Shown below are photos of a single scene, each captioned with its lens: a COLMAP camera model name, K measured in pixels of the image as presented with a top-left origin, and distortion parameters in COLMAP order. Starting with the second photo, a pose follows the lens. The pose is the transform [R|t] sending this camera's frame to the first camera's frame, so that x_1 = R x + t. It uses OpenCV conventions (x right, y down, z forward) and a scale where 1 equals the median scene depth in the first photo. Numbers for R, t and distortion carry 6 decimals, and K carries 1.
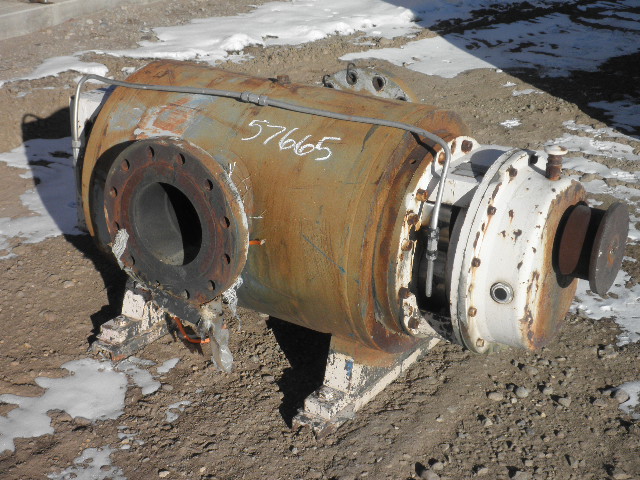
lens RADIAL K [[1041.2, 0, 320.0], [0, 1041.2, 240.0], [0, 0, 1]] dist [-0.030072, -0.004542]
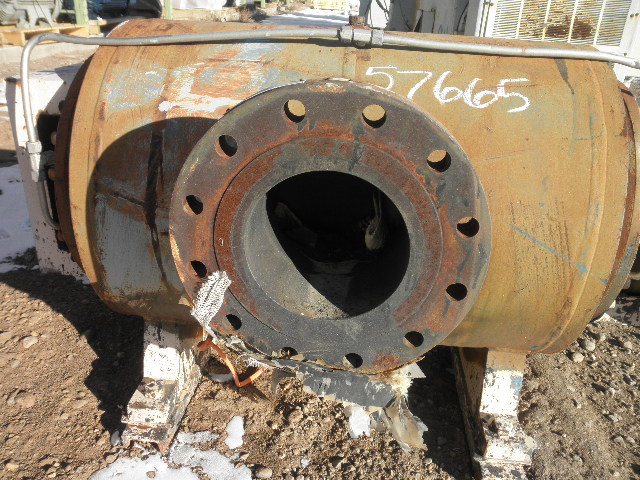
lens RADIAL K [[519.1, 0, 320.0], [0, 519.1, 240.0], [0, 0, 1]] dist [-0.130759, 0.115124]
pose [[0.887303, -0.175449, 0.426511, -0.238198], [0.150527, 0.984338, 0.091763, -0.040635], [-0.435931, -0.017220, 0.899816, 0.693591]]
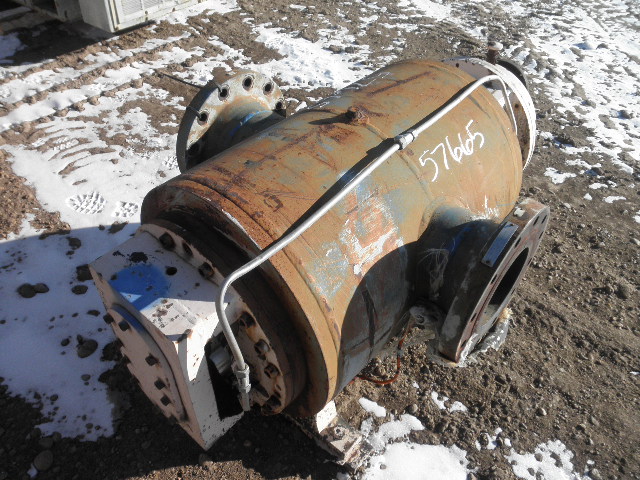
lens RADIAL K [[519.1, 0, 320.0], [0, 519.1, 240.0], [0, 0, 1]] dist [-0.130759, 0.115124]
pose [[0.144835, -0.687831, 0.711274, -0.435804], [0.352061, 0.707635, 0.612622, -0.361954], [-0.924703, 0.161683, 0.344649, 0.898186]]
